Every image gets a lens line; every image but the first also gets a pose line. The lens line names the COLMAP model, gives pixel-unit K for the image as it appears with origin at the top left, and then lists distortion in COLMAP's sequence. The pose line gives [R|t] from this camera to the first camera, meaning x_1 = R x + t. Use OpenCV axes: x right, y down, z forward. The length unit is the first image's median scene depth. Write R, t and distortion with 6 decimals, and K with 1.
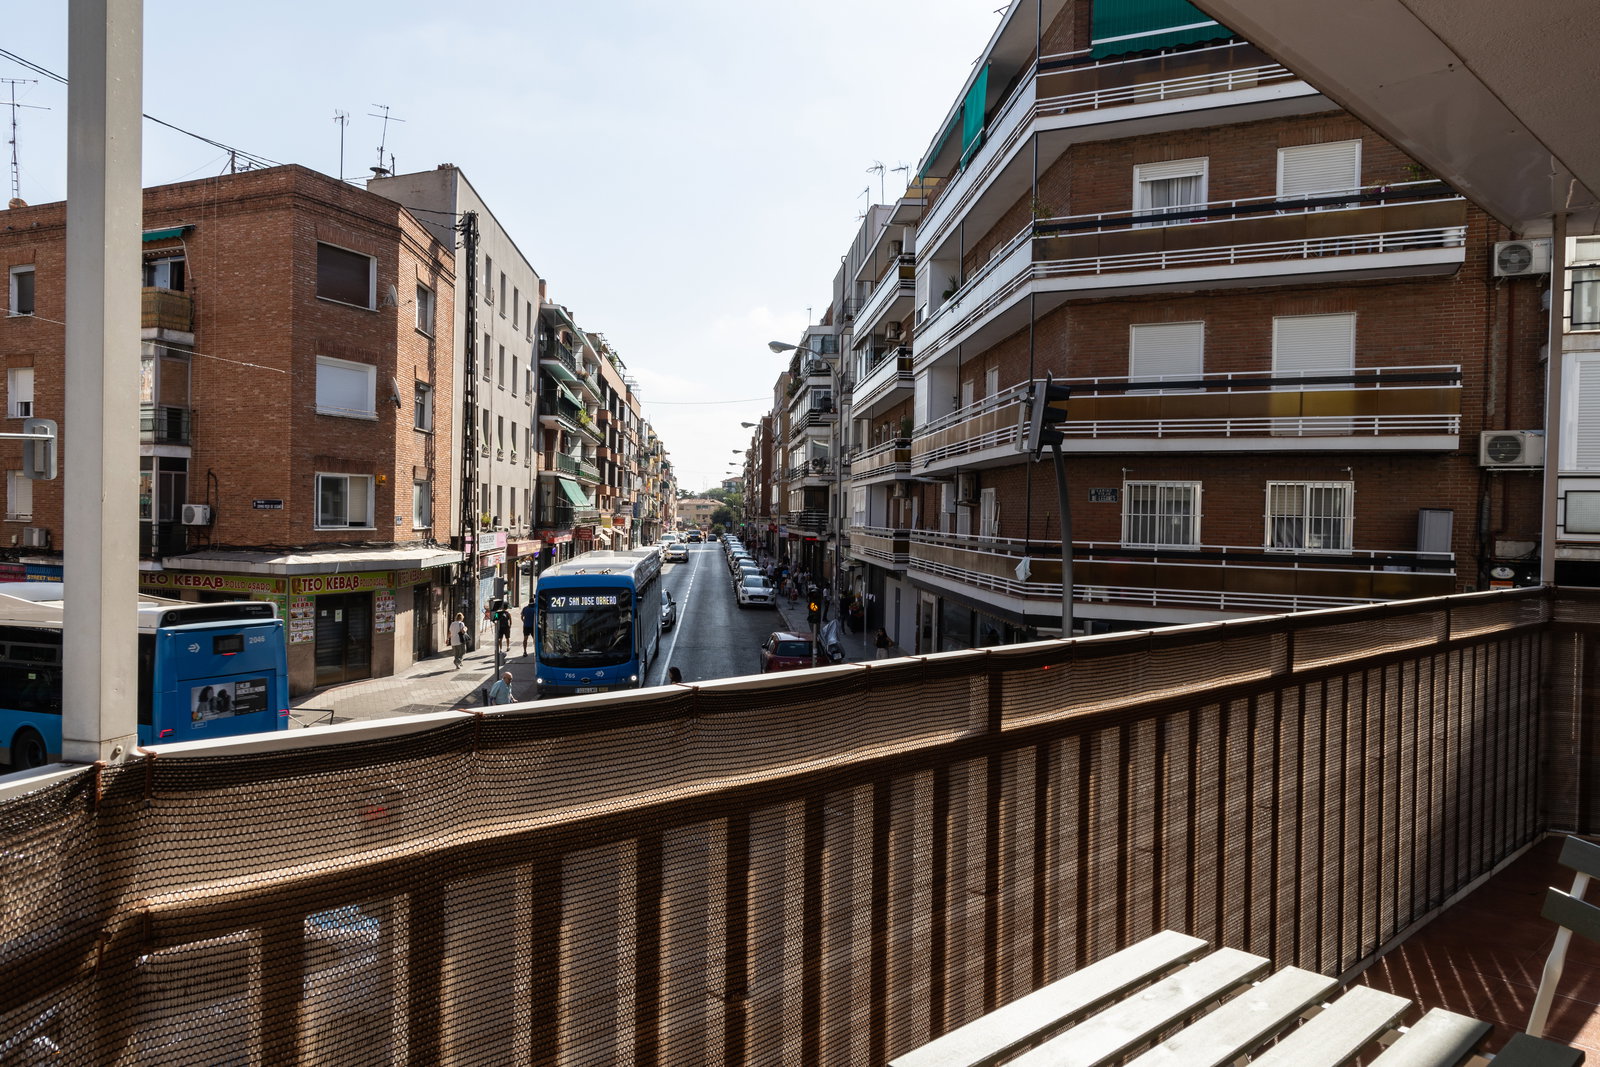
lens RADIAL K [[1066.7, 0, 800.0], [0, 1066.7, 533.5], [0, 0, 1]] dist [-0.004315, 0.001534]
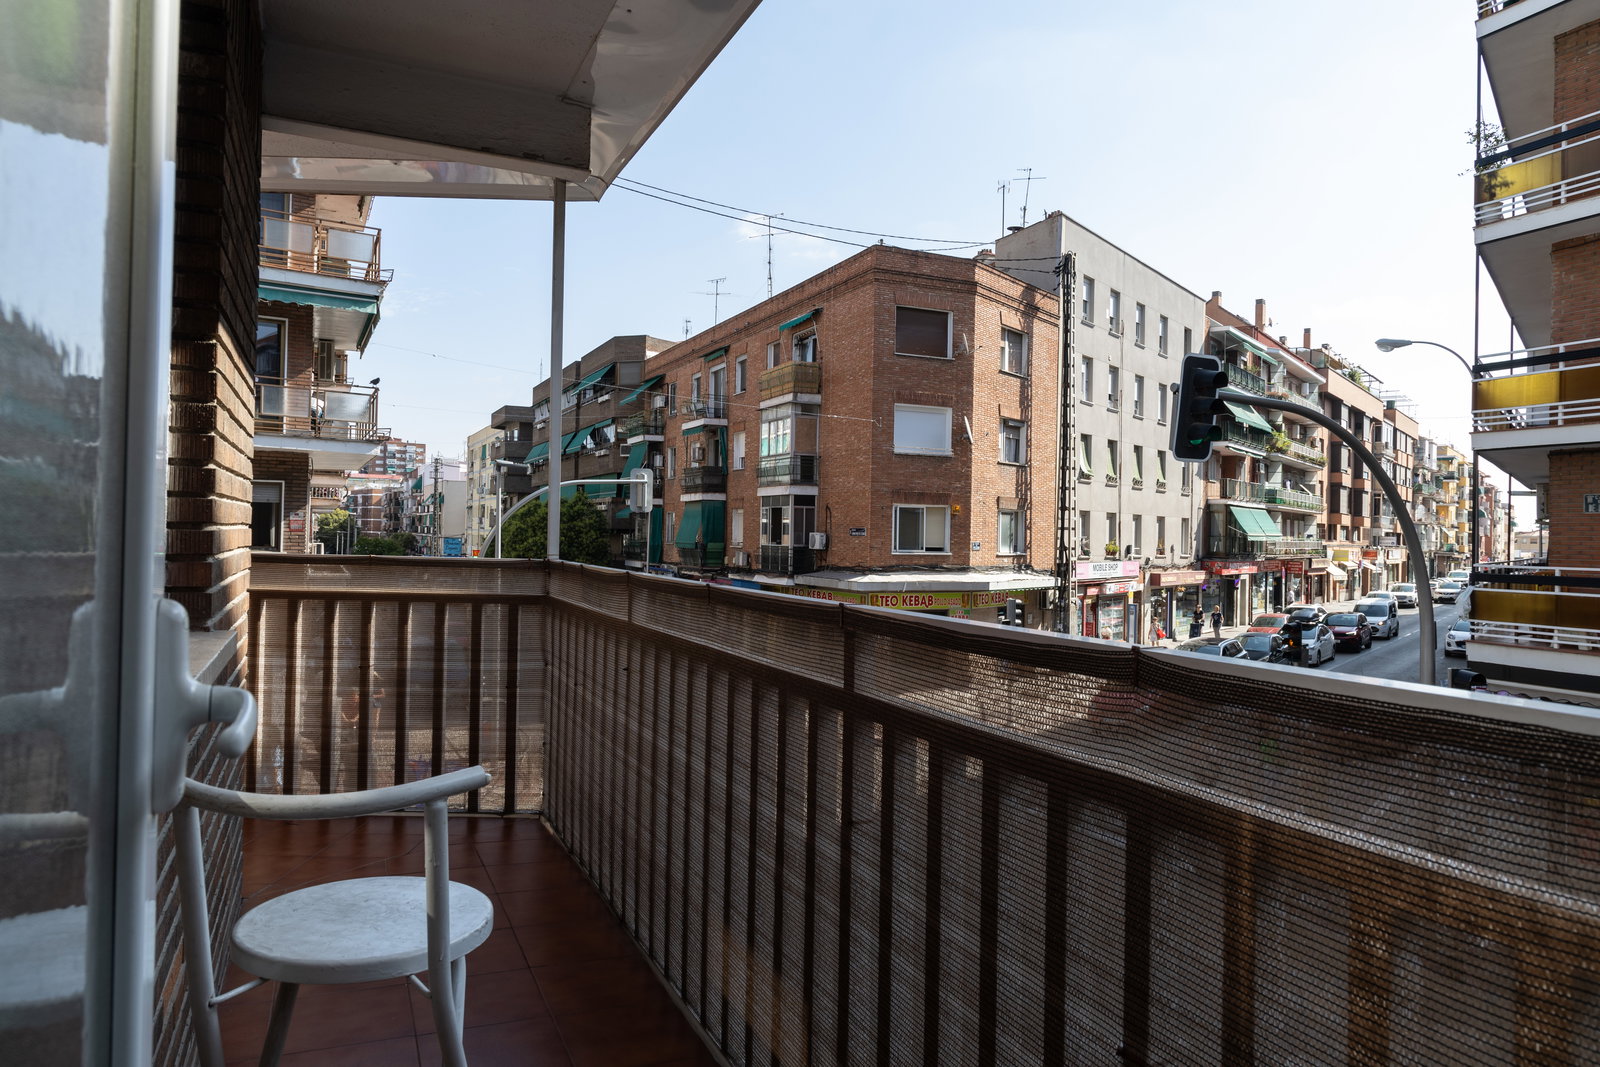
lens RADIAL K [[1066.7, 0, 800.0], [0, 1066.7, 533.5], [0, 0, 1]] dist [-0.004315, 0.001534]
pose [[0.744343, -0.007602, -0.667755, 0.227875], [-0.014589, 0.999511, -0.027640, 0.007627], [0.667639, 0.030316, 0.743868, 0.064175]]
